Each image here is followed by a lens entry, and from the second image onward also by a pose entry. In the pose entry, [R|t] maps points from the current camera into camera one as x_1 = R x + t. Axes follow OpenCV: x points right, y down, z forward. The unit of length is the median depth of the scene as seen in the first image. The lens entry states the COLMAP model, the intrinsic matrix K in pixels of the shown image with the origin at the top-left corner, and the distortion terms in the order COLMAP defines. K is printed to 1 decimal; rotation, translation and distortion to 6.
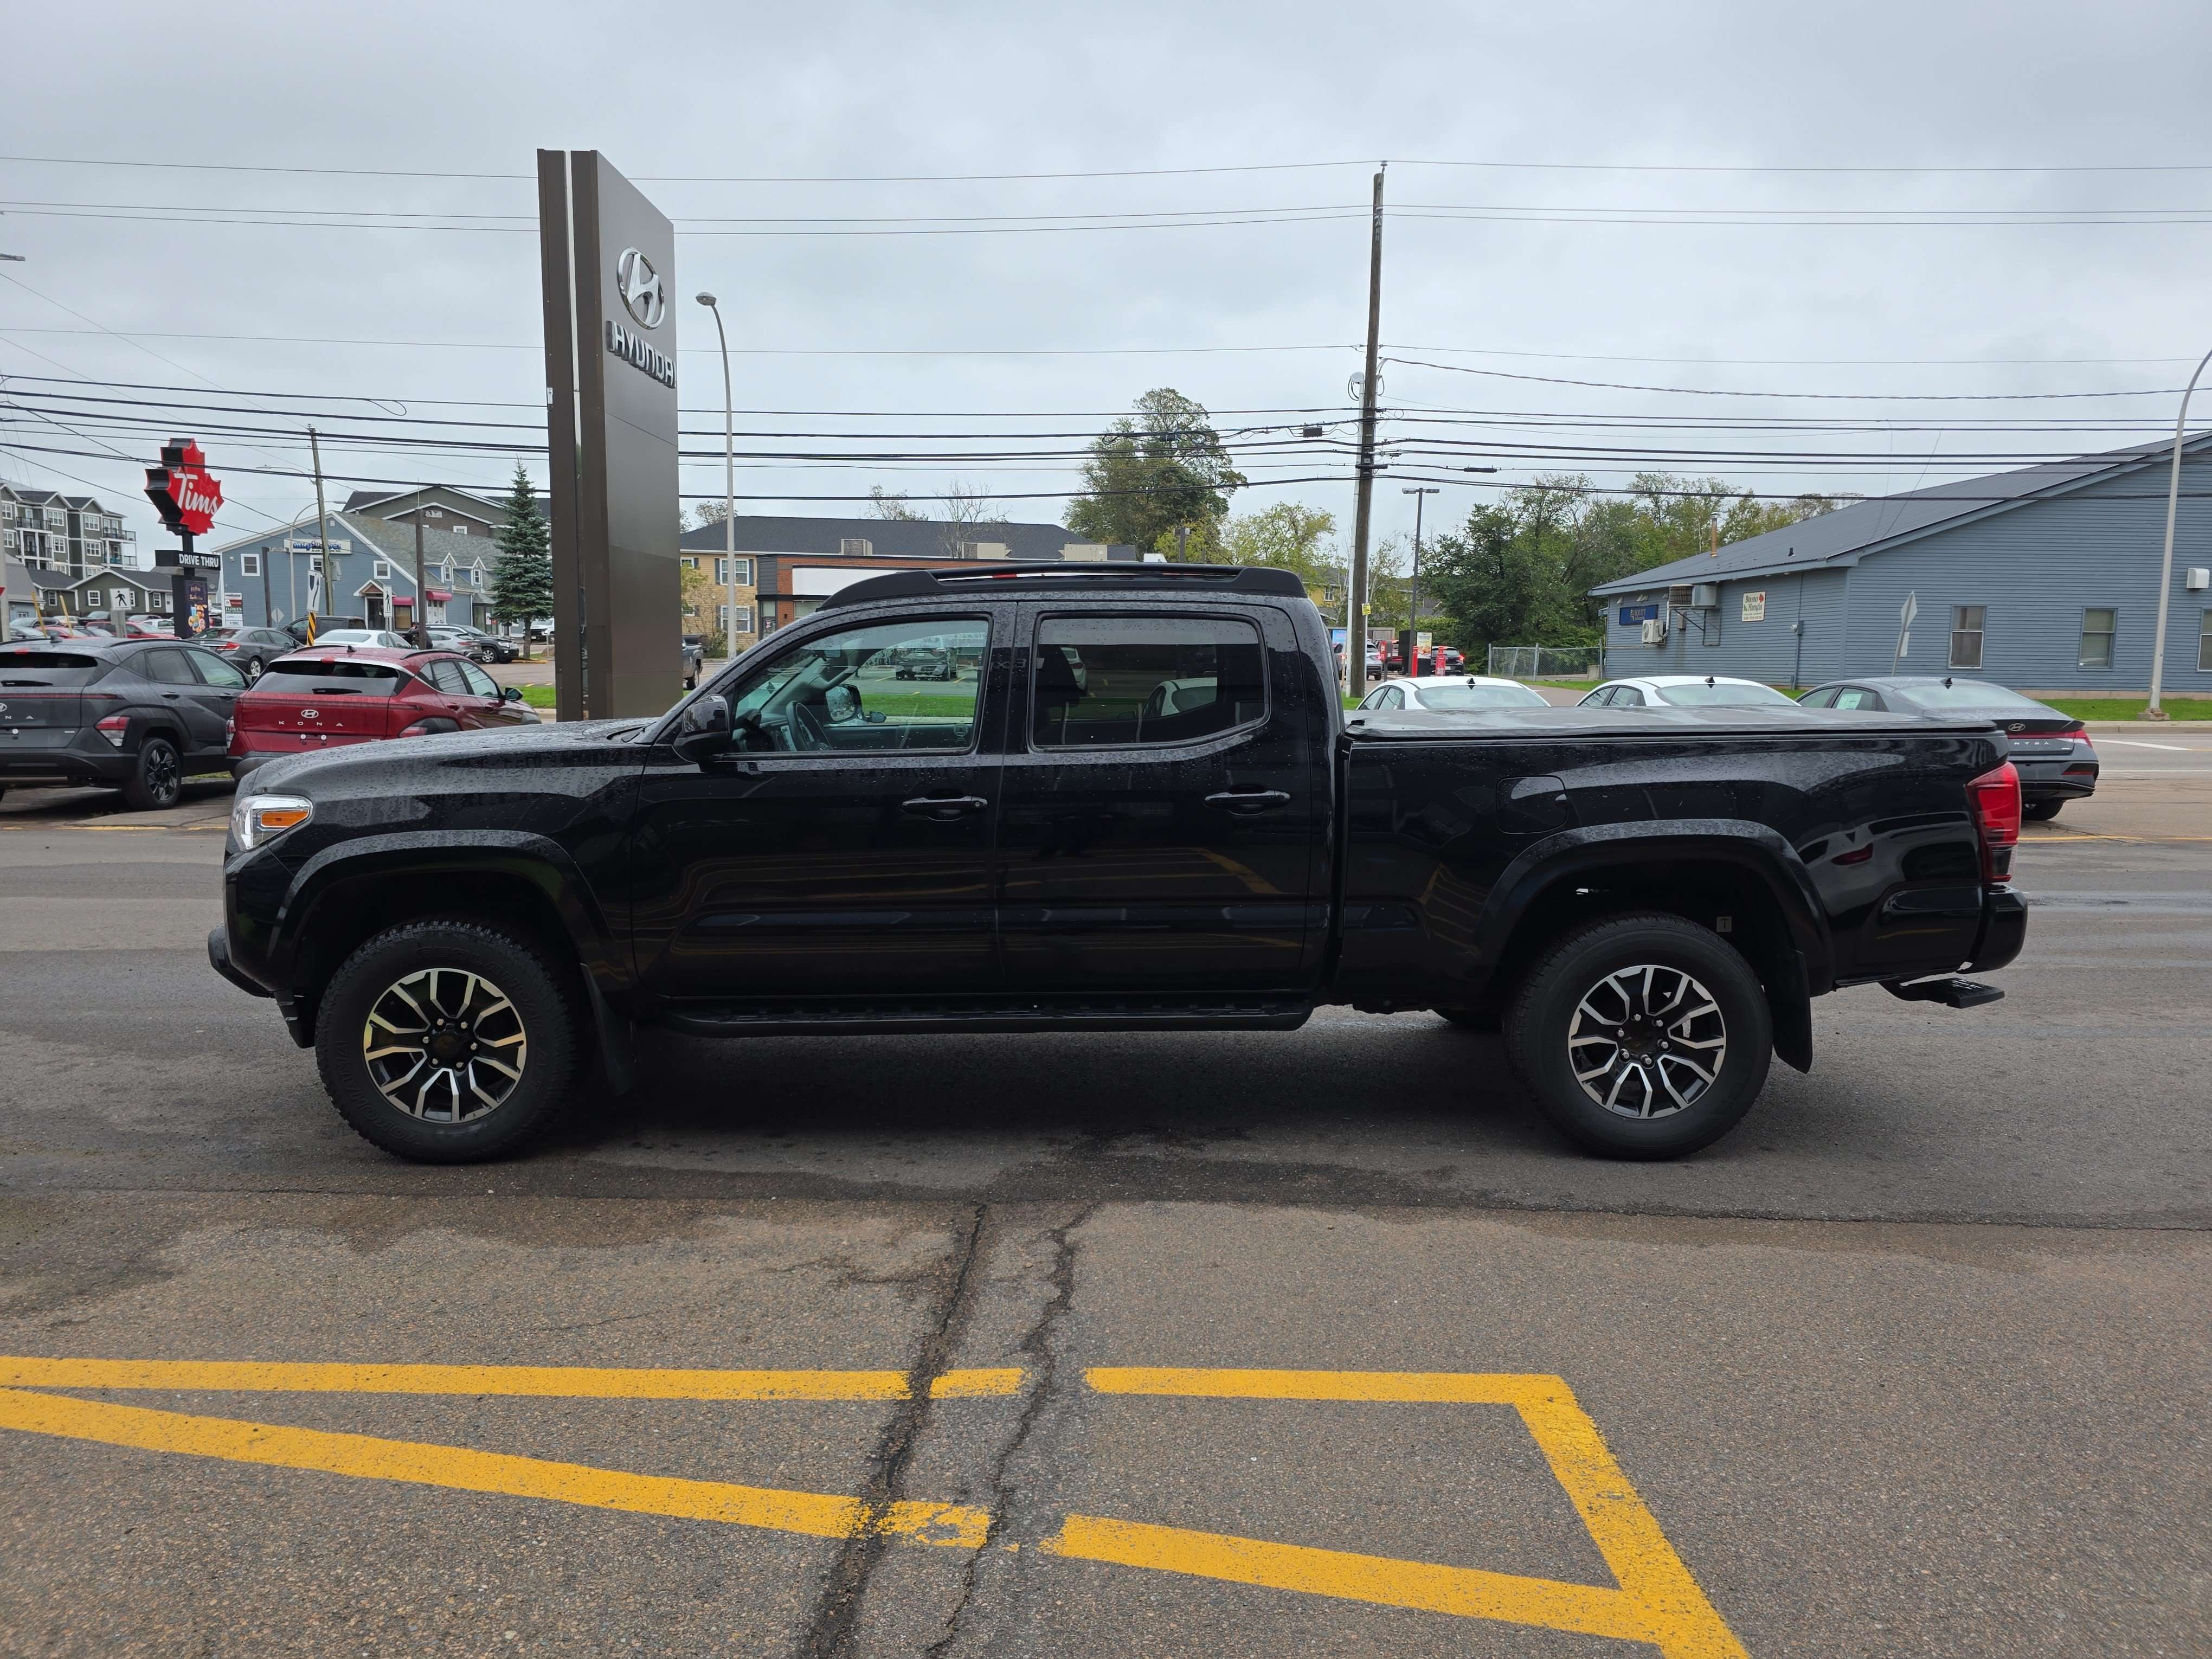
lens RADIAL K [[1488.9, 0, 1109.0], [0, 1488.9, 873.9], [0, 0, 1]] dist [0.052618, -0.039338]
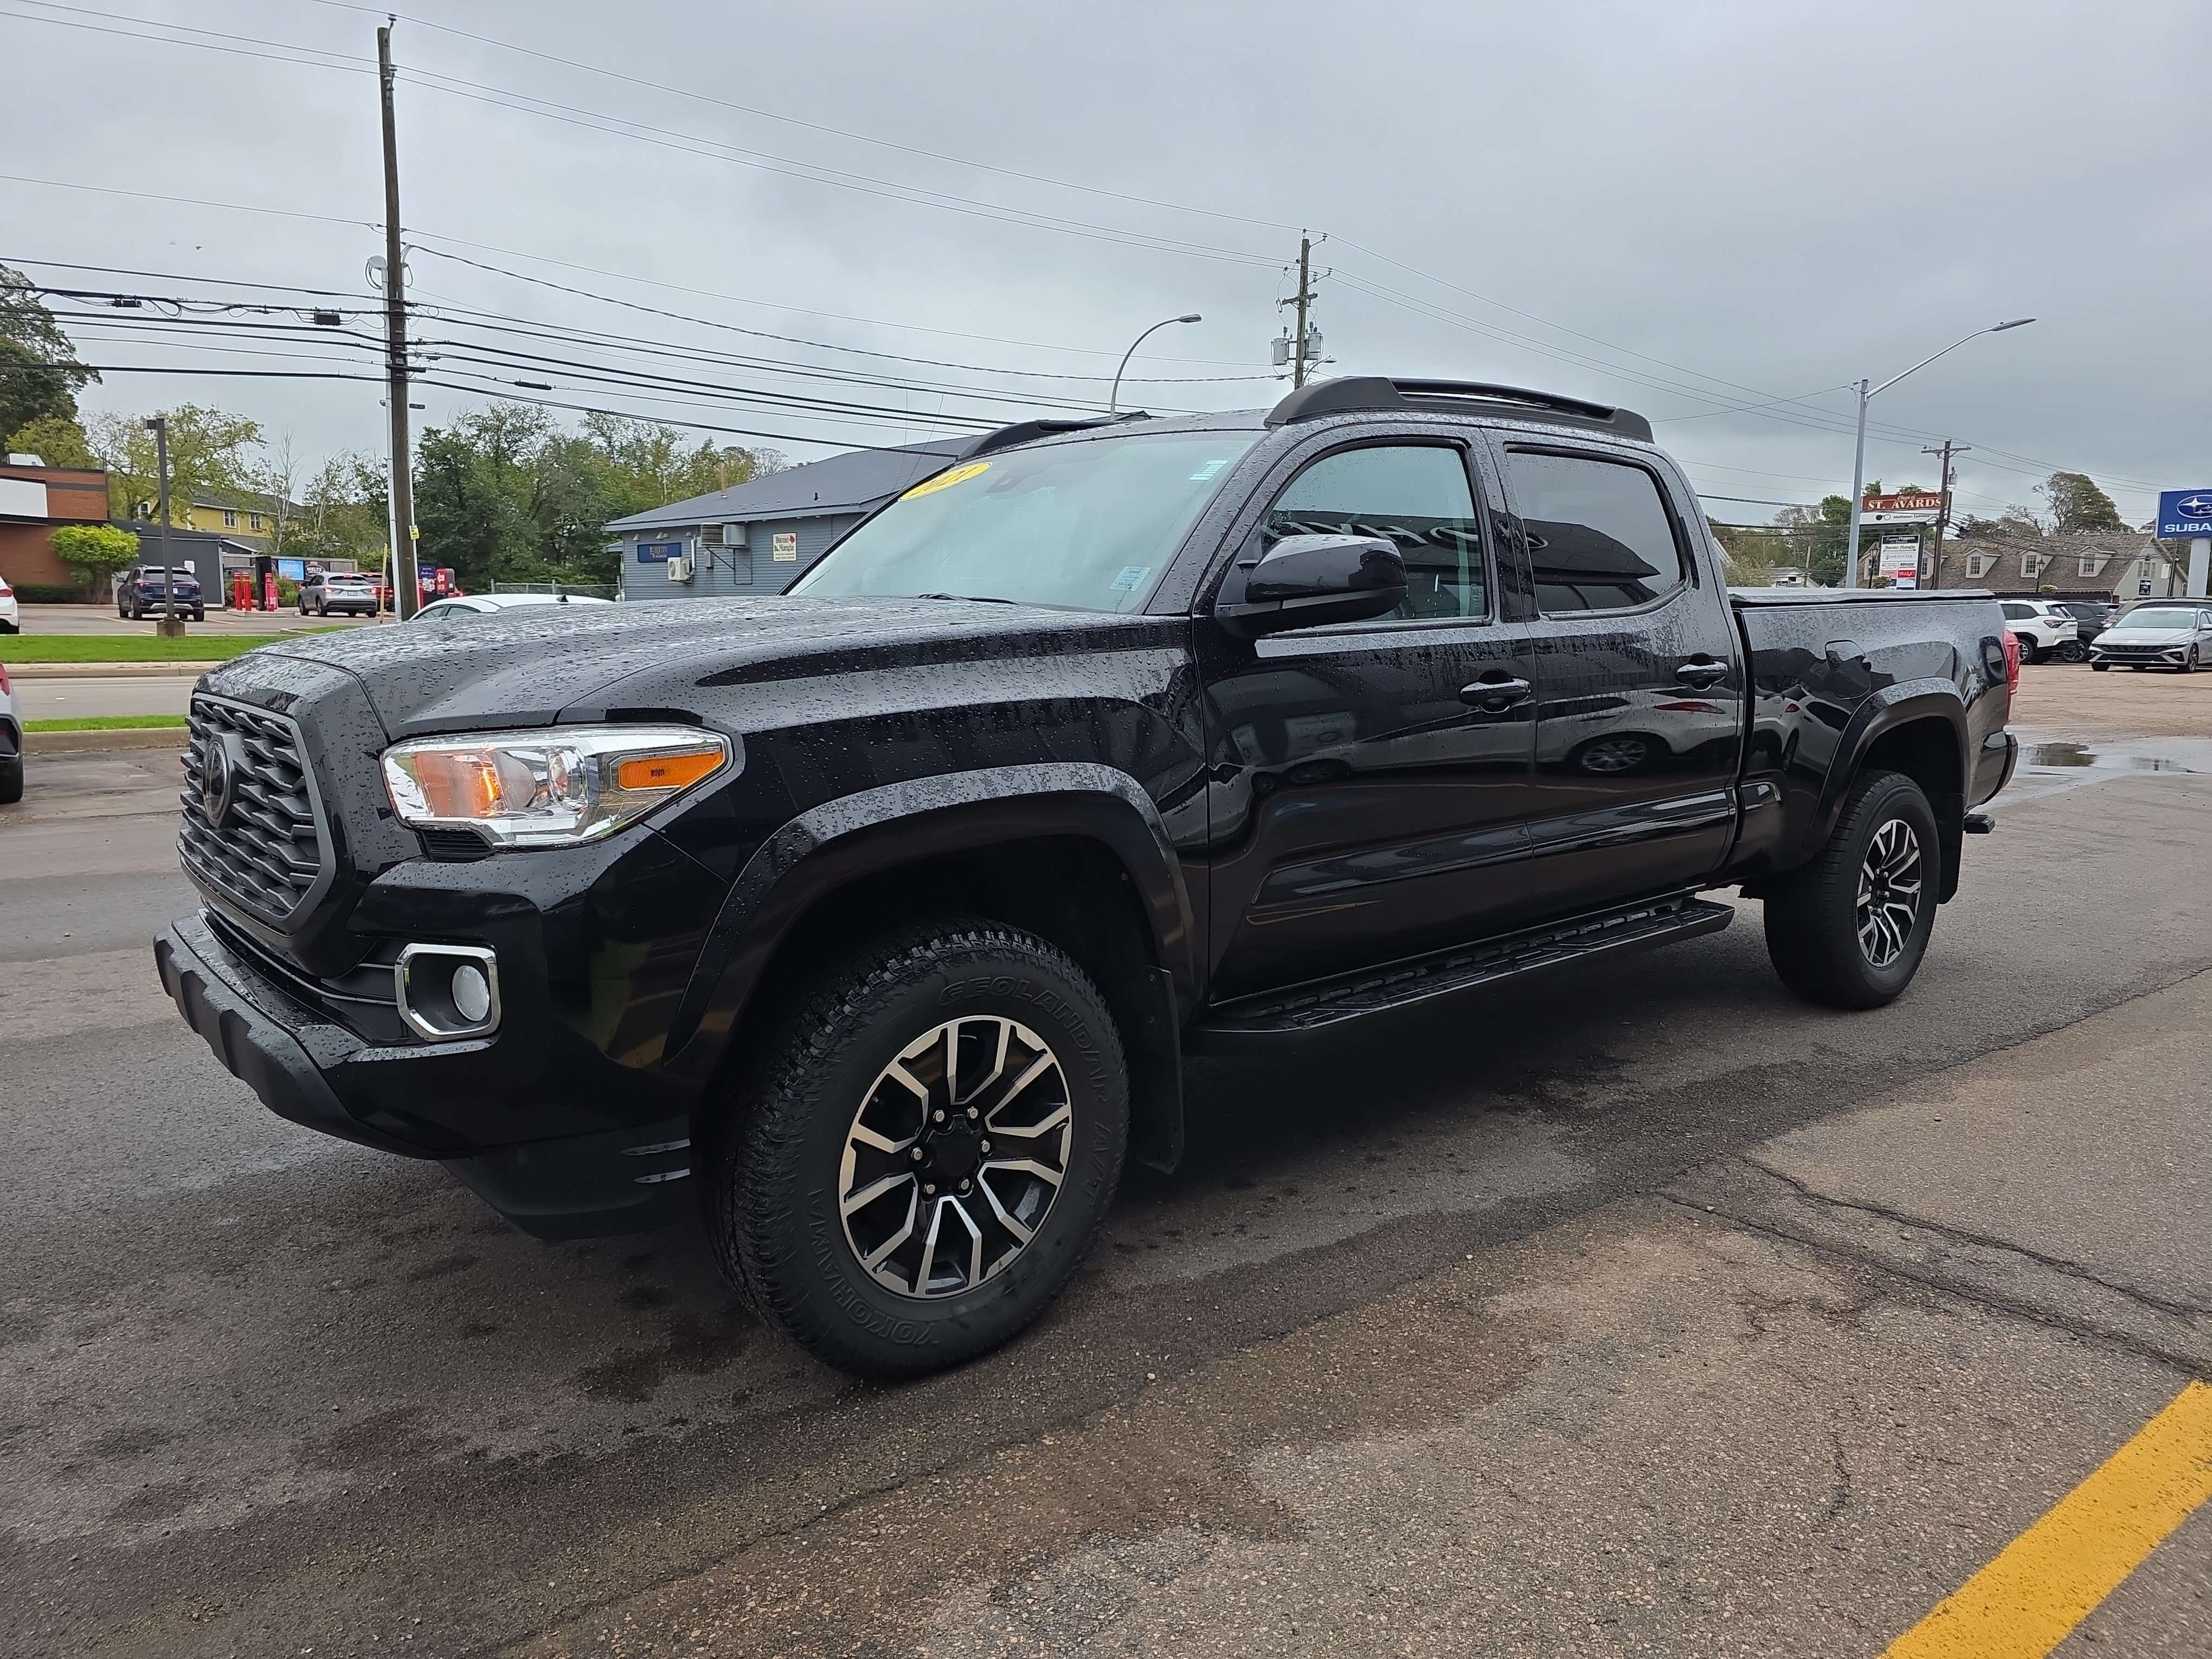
lens RADIAL K [[1488.9, 0, 1098.9], [0, 1488.9, 848.1], [0, 0, 1]] dist [0.052618, -0.039338]
pose [[0.770203, -0.100359, 0.629853, -0.695297], [0.088188, 0.994814, 0.050672, -0.021543], [-0.631672, 0.016518, 0.775059, 0.502115]]
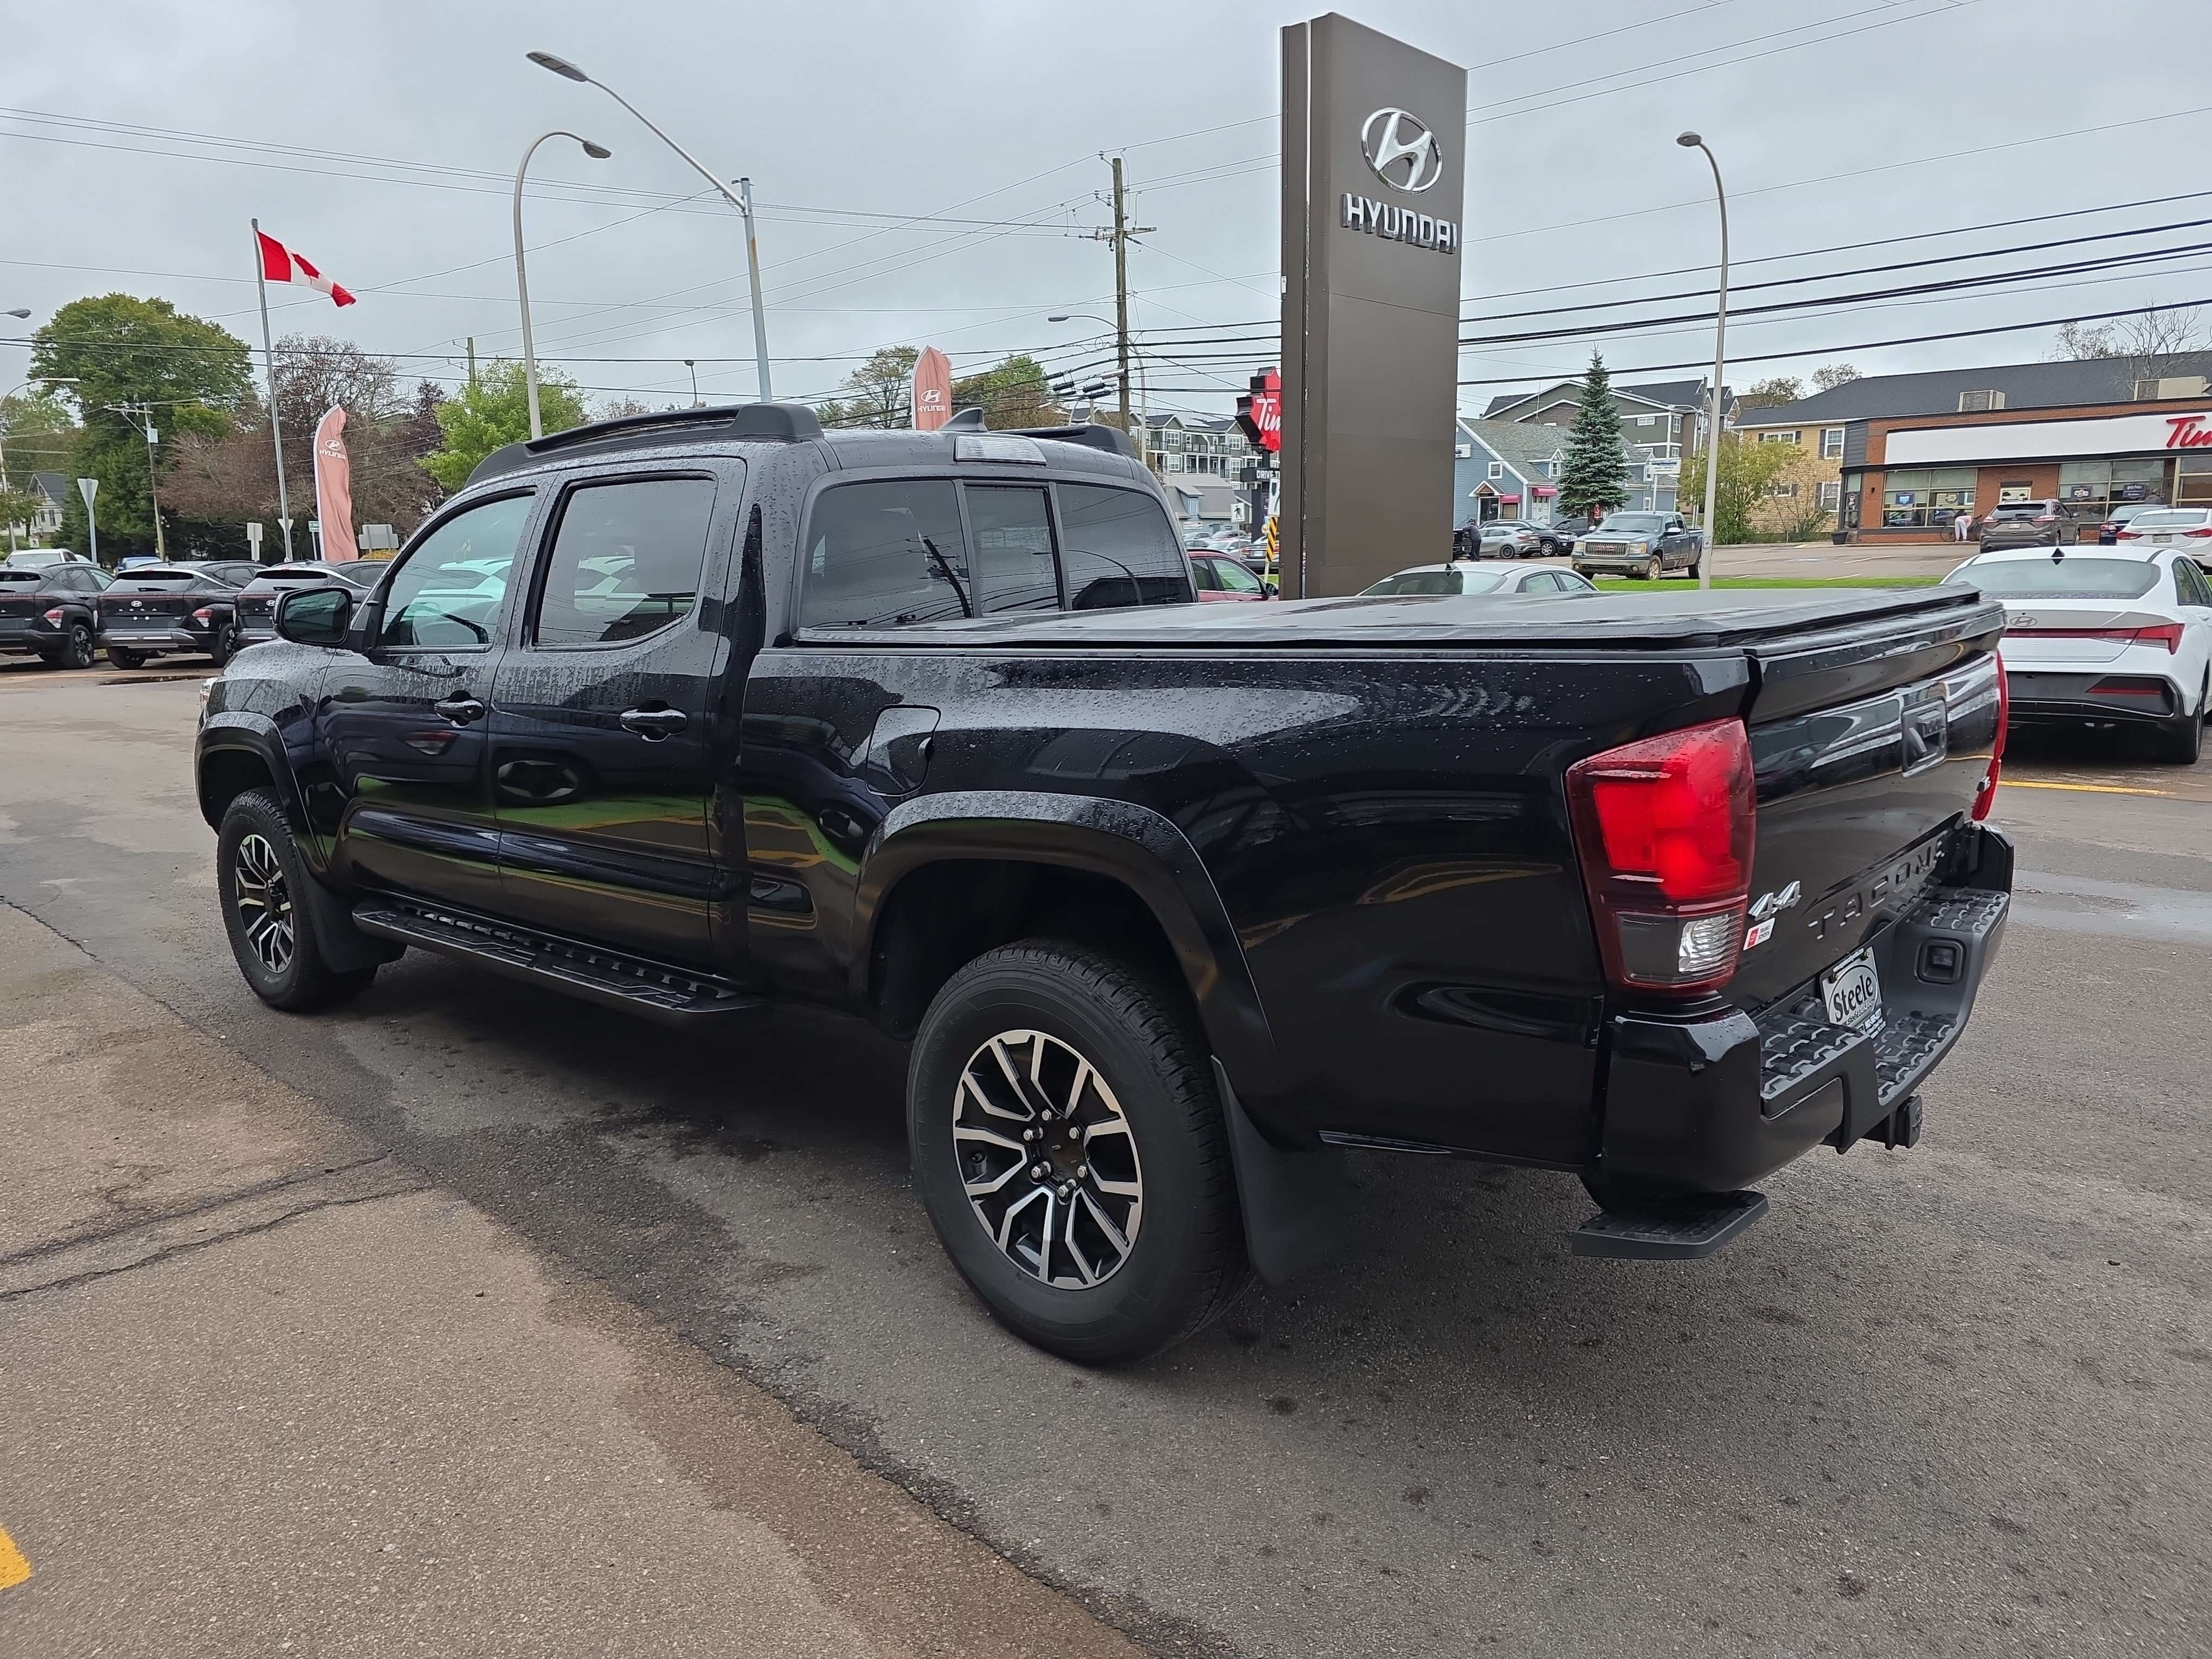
lens RADIAL K [[1488.9, 0, 1101.2], [0, 1488.9, 848.9], [0, 0, 1]] dist [0.052618, -0.039338]
pose [[0.738877, 0.105757, -0.665490, 0.721797], [-0.069605, 0.994303, 0.080730, -0.057698], [0.670236, -0.013328, 0.742028, 0.545907]]
